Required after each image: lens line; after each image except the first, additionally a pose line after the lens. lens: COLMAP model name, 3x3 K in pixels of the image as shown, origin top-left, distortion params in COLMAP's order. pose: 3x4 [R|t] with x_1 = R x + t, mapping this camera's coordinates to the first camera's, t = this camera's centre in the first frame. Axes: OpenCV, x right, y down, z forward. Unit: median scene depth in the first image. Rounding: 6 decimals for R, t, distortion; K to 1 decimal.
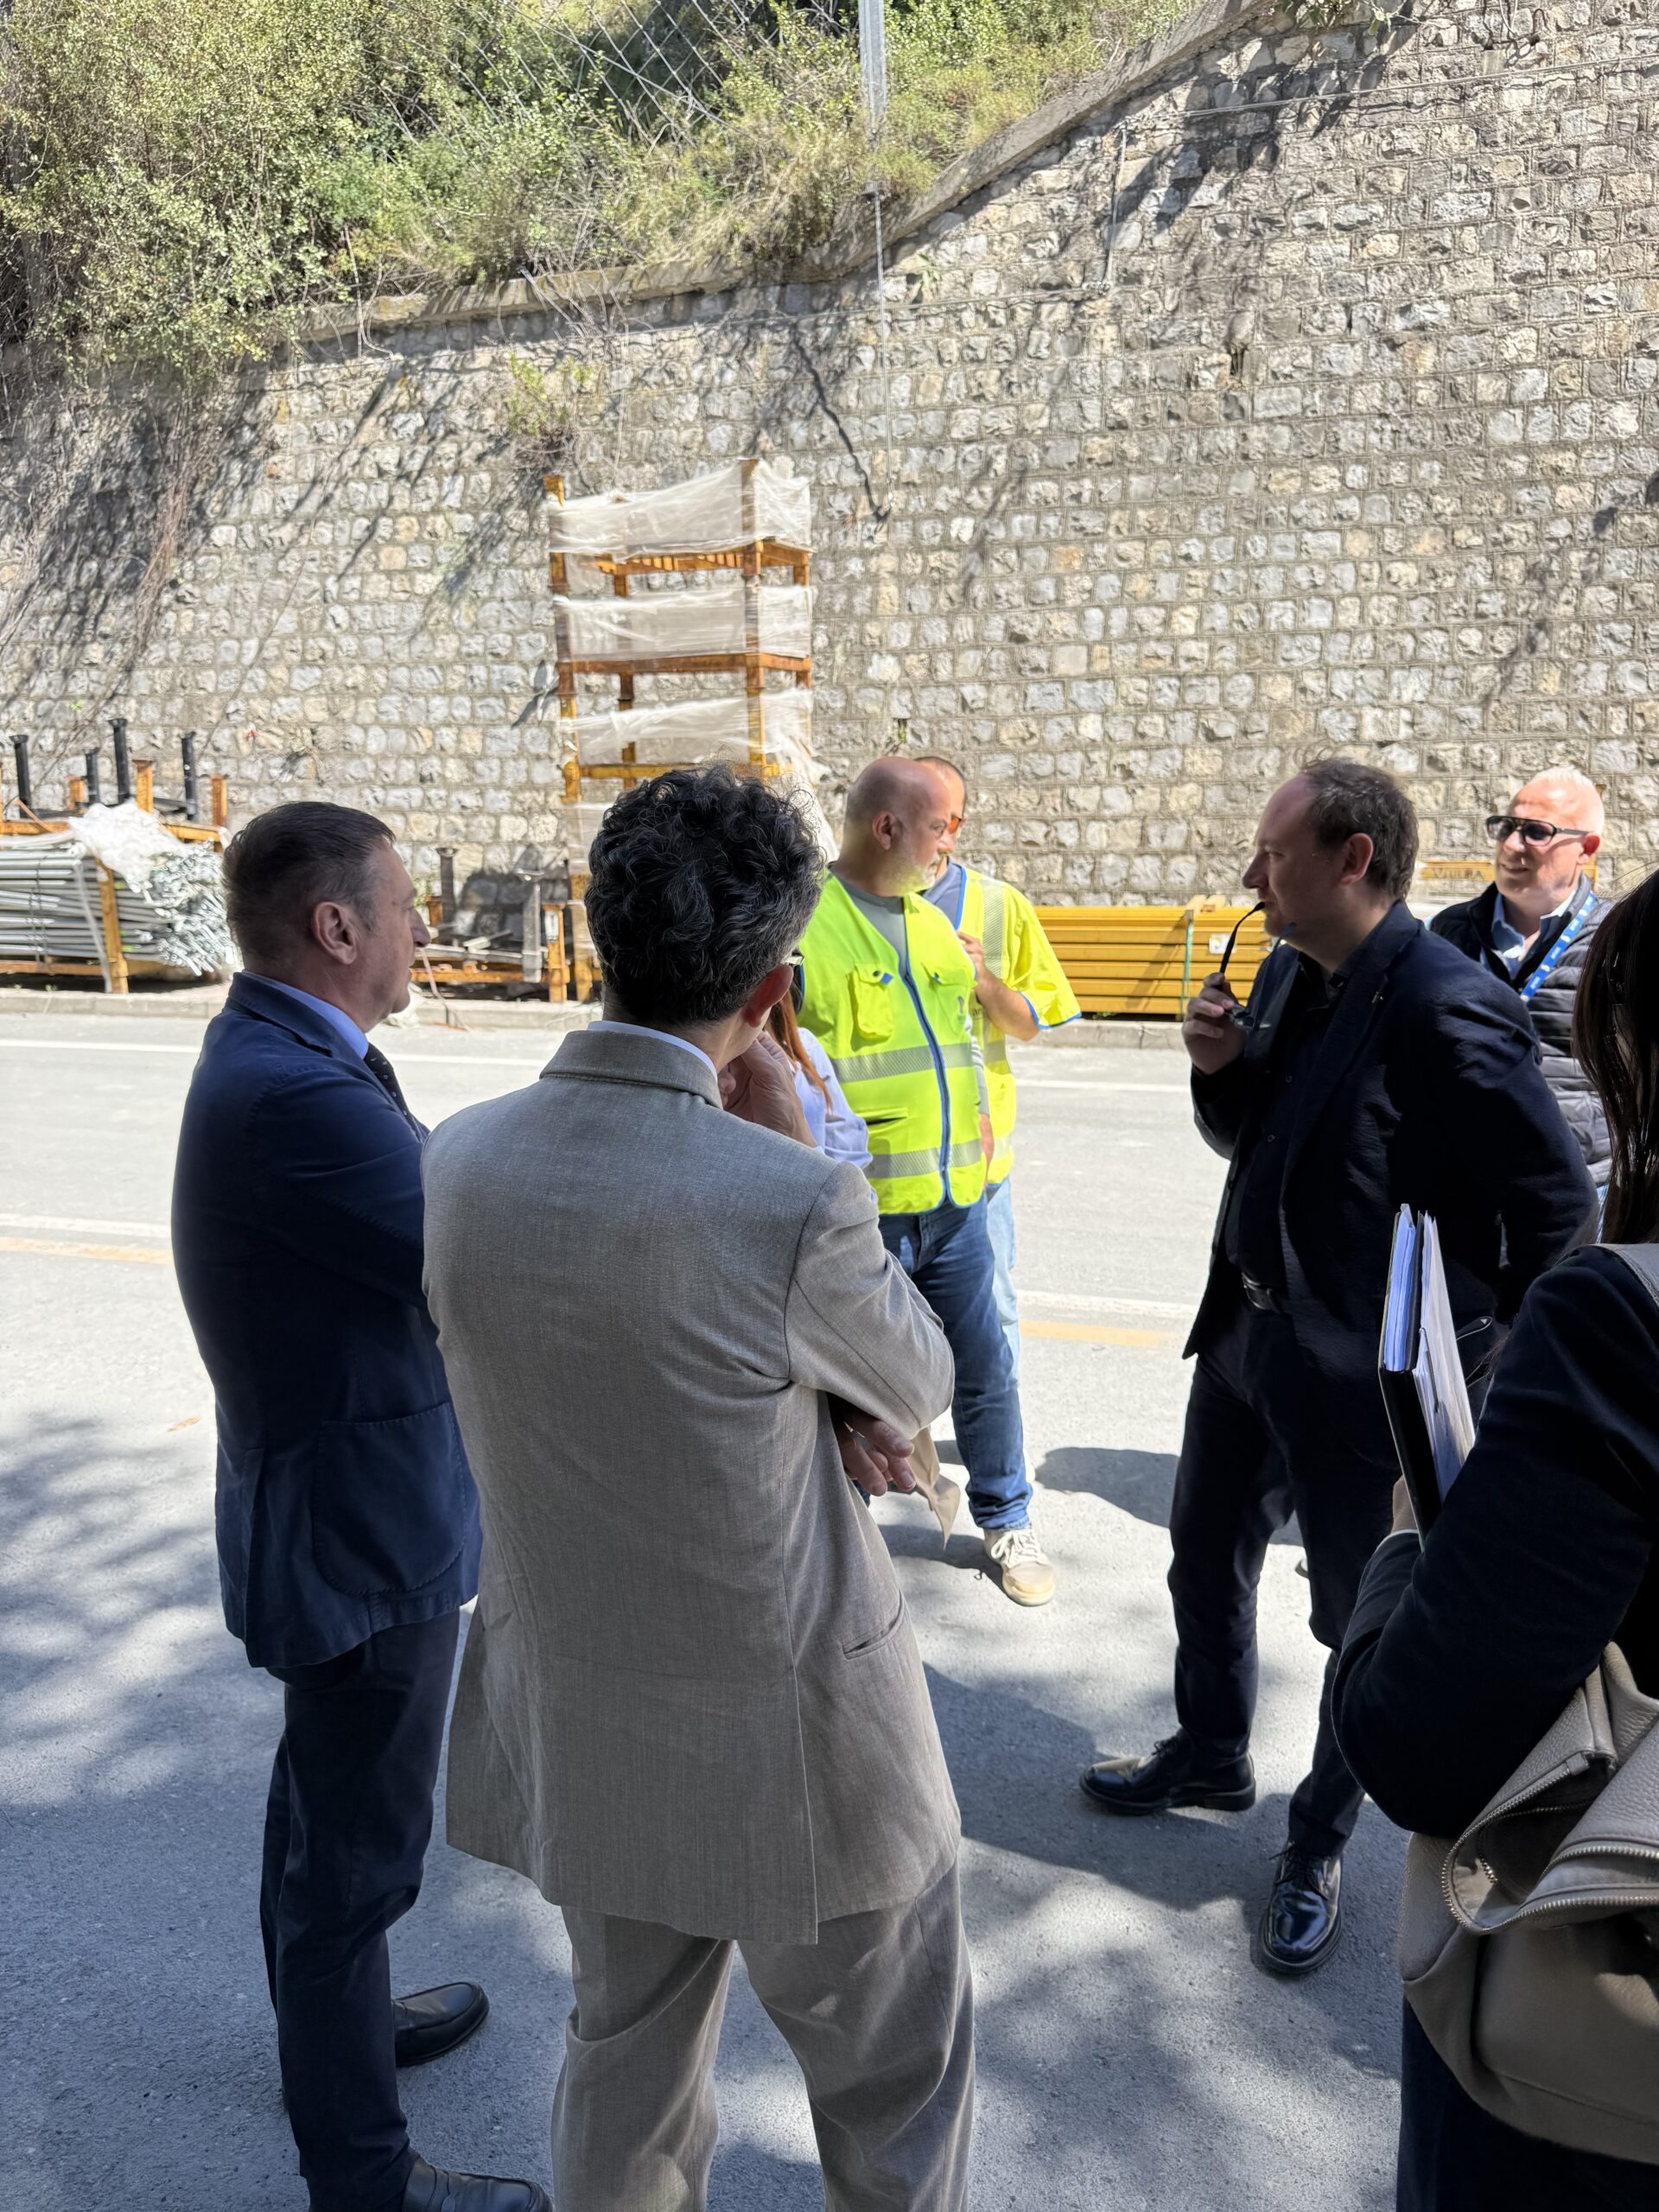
lens RADIAL K [[1574.1, 0, 822.2], [0, 1574.1, 1127.9], [0, 0, 1]] dist [-0.001879, -0.004395]
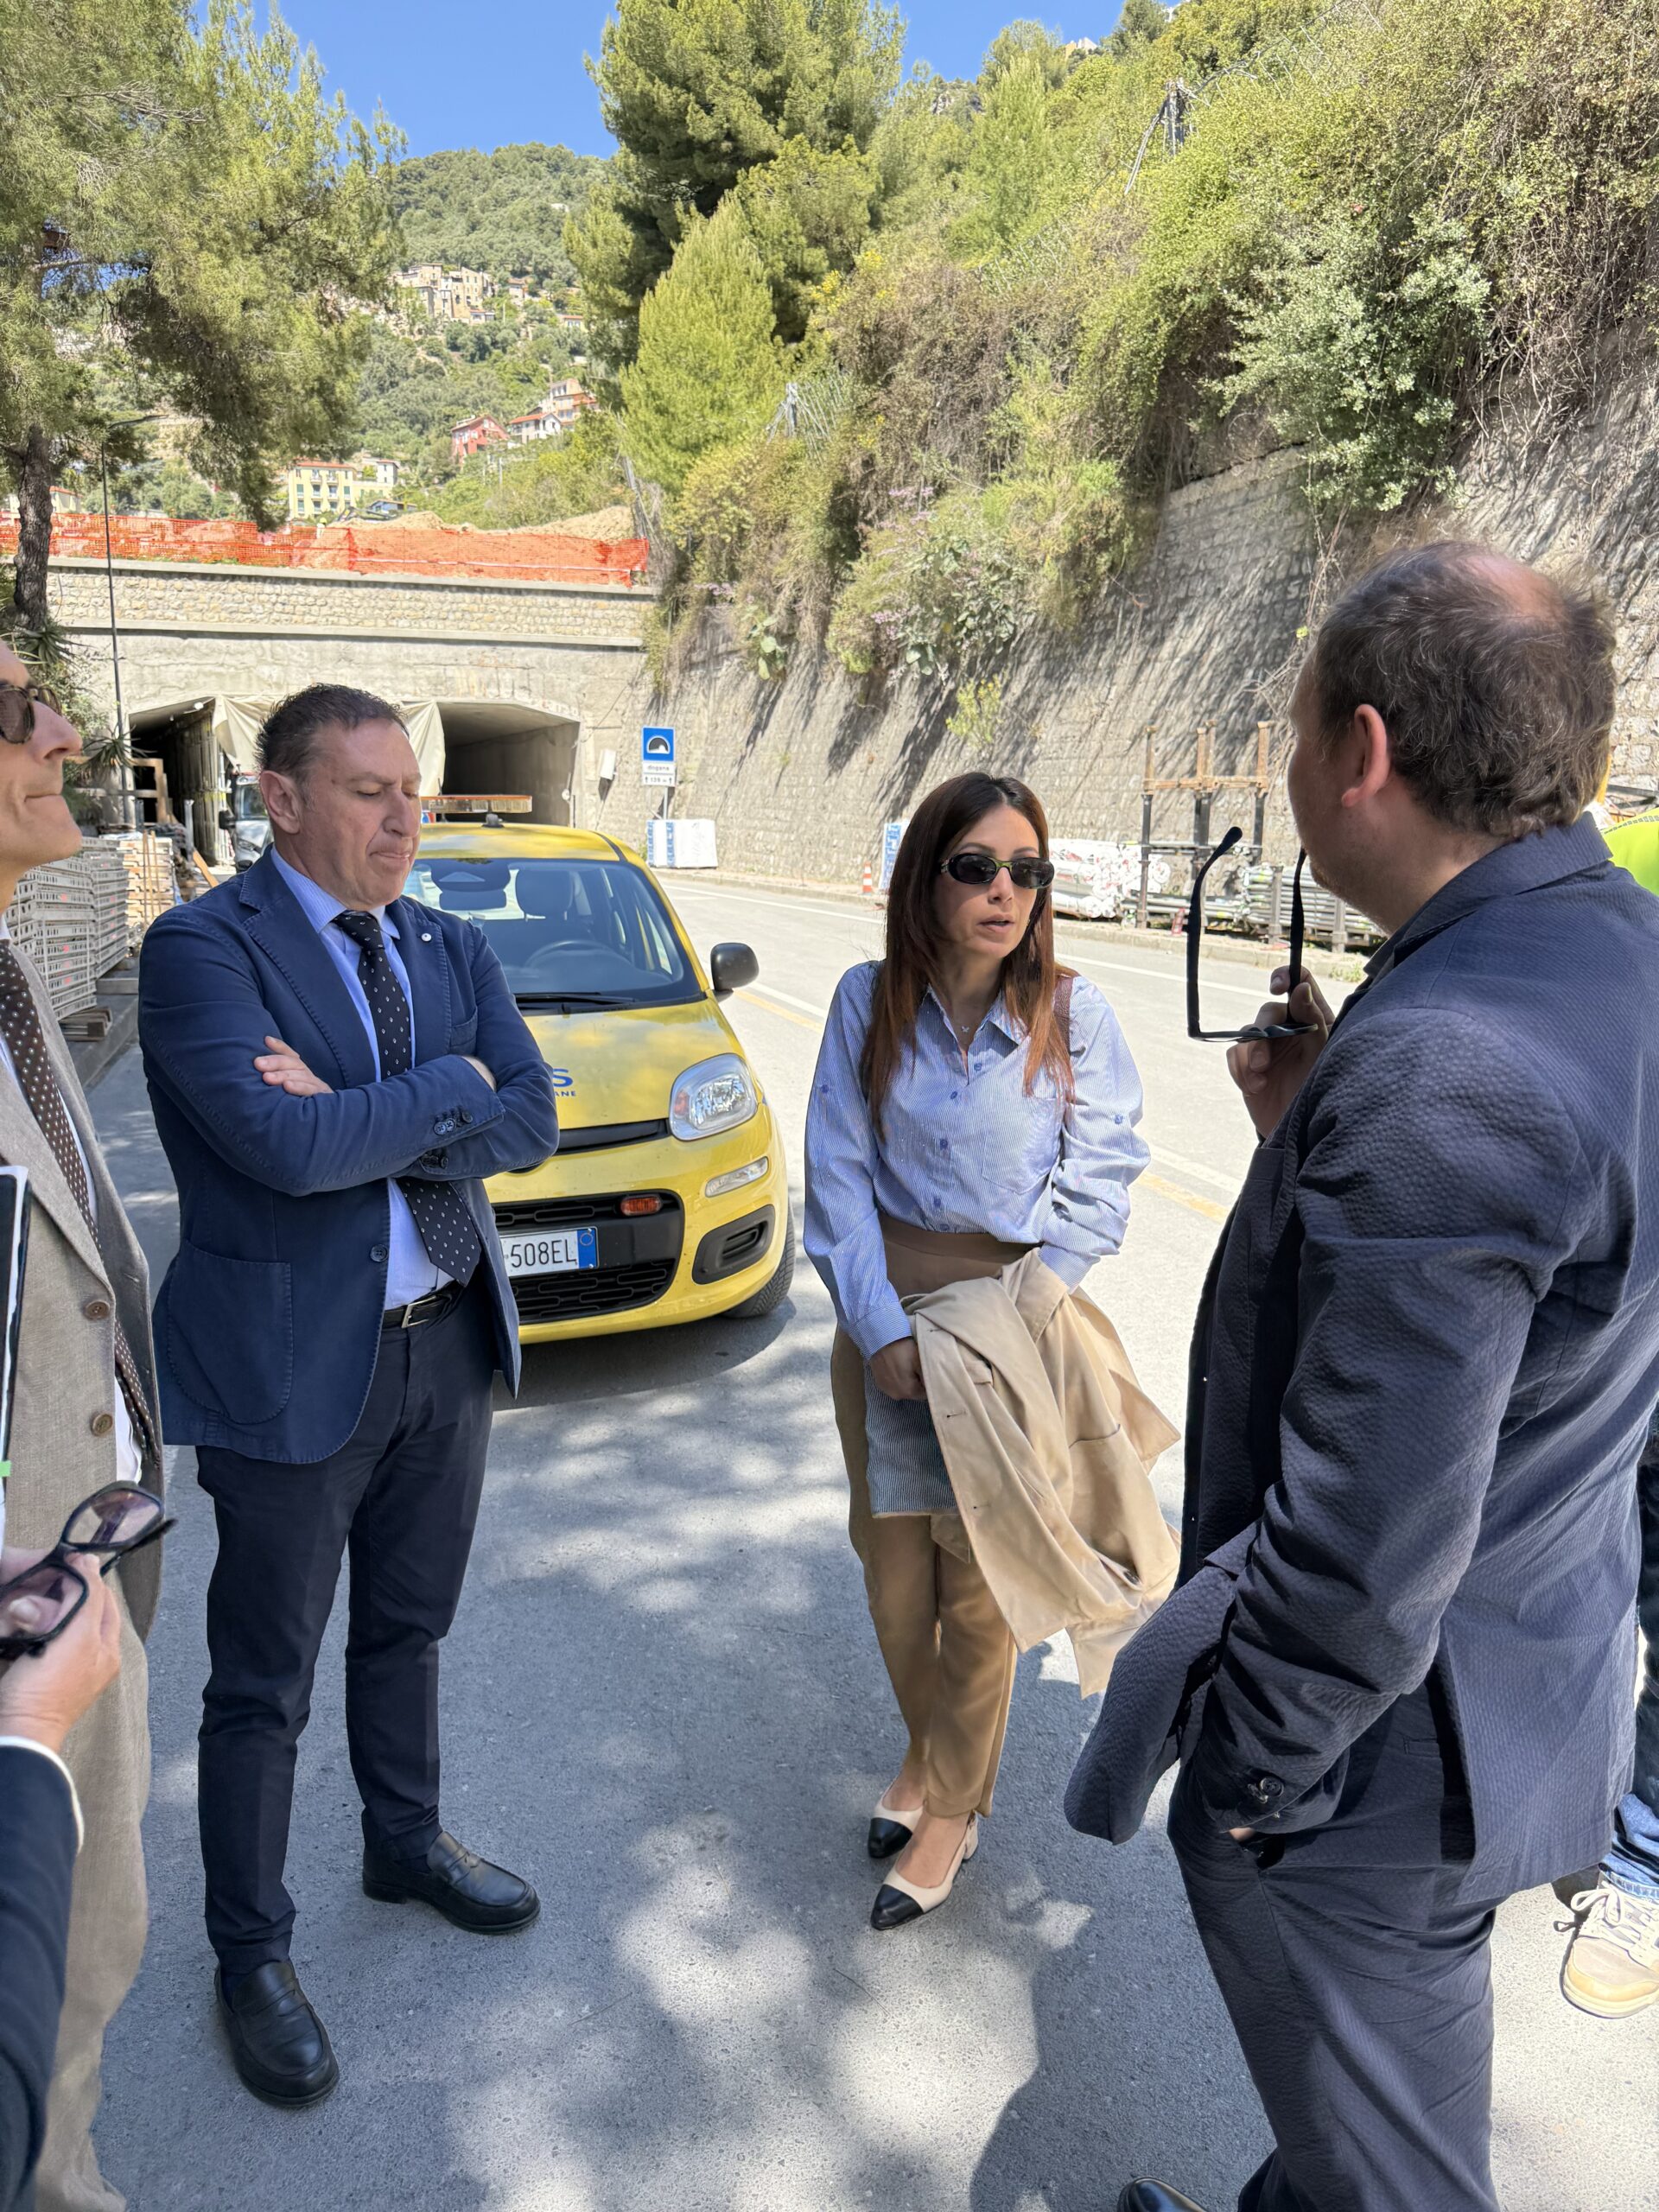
lens RADIAL K [[1589.6, 0, 829.5], [0, 1589.6, 1106.0], [0, 0, 1]] dist [0.003729, 0.000252]
pose [[0.569760, 0.166644, -0.804738, 0.115165], [-0.180514, 0.980688, 0.075274, -0.010031], [0.801741, 0.102378, 0.588838, 0.091117]]
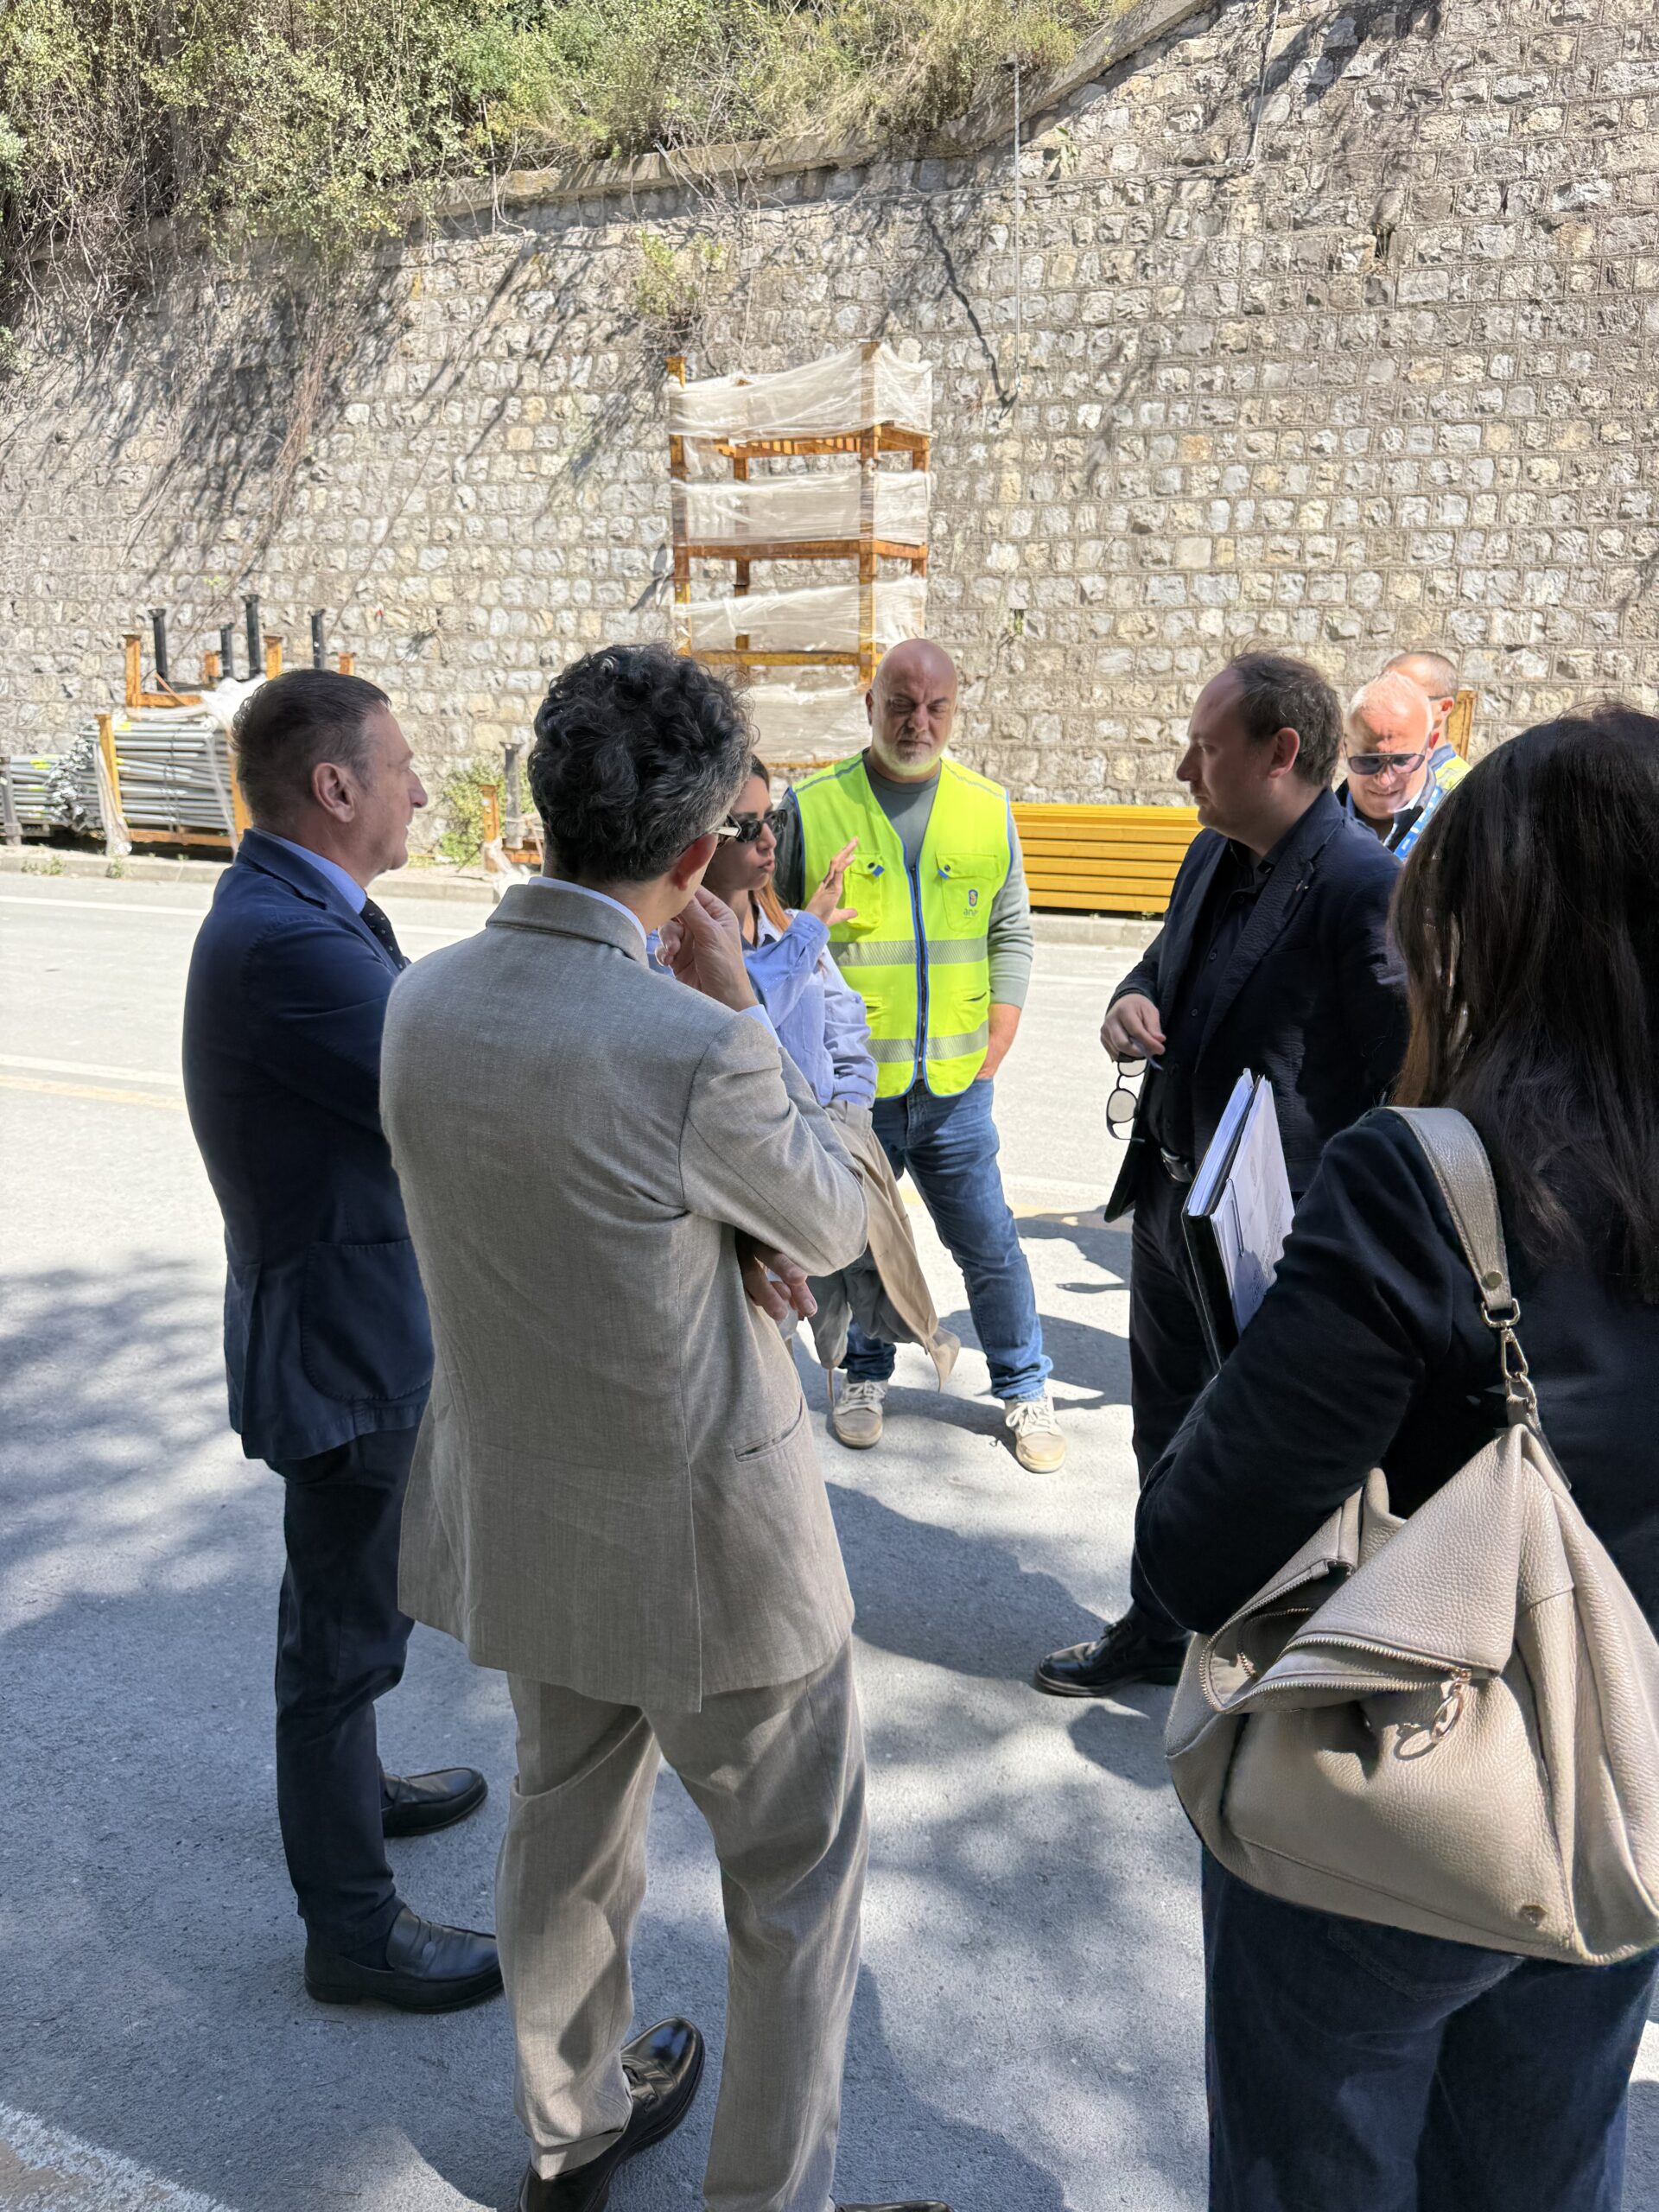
lens RADIAL K [[1566.4, 0, 829.5], [0, 1566.4, 1106.0], [0, 0, 1]] dist [-0.003834, -0.000727]
pose [[0.996794, 0.042648, -0.067692, 0.012068], [-0.038986, 0.997751, 0.054516, 0.001928], [0.069865, -0.051703, 0.996216, -0.007130]]
